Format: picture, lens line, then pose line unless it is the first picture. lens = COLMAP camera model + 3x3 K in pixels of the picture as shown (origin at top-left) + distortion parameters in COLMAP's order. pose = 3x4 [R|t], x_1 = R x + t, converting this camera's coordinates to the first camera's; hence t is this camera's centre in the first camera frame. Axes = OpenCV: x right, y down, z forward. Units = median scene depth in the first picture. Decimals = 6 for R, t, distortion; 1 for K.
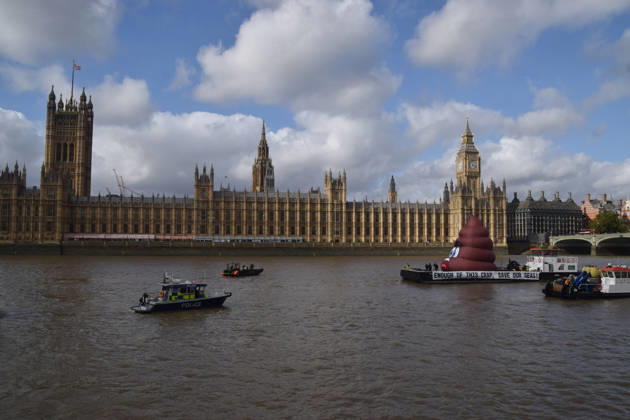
lens RADIAL K [[524.8, 0, 323.7], [0, 524.8, 223.0], [0, 0, 1]] dist [-0.155444, 0.141611]
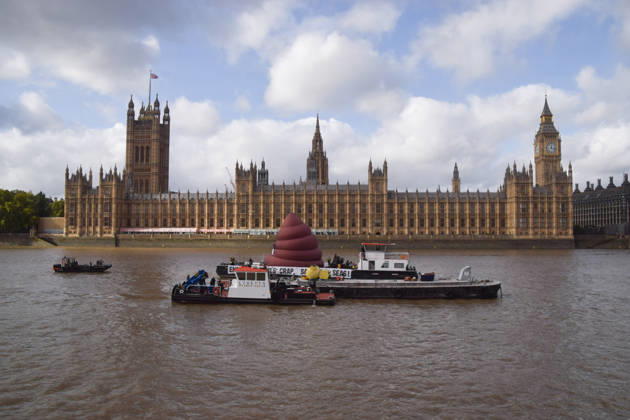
lens RADIAL K [[524.8, 0, 323.7], [0, 524.8, 223.0], [0, 0, 1]] dist [-0.155444, 0.141611]
pose [[0.954140, -0.008966, -0.299228, 0.219622], [0.013650, 0.999815, 0.013565, 0.000958], [0.299051, -0.017028, 0.954085, 0.048771]]
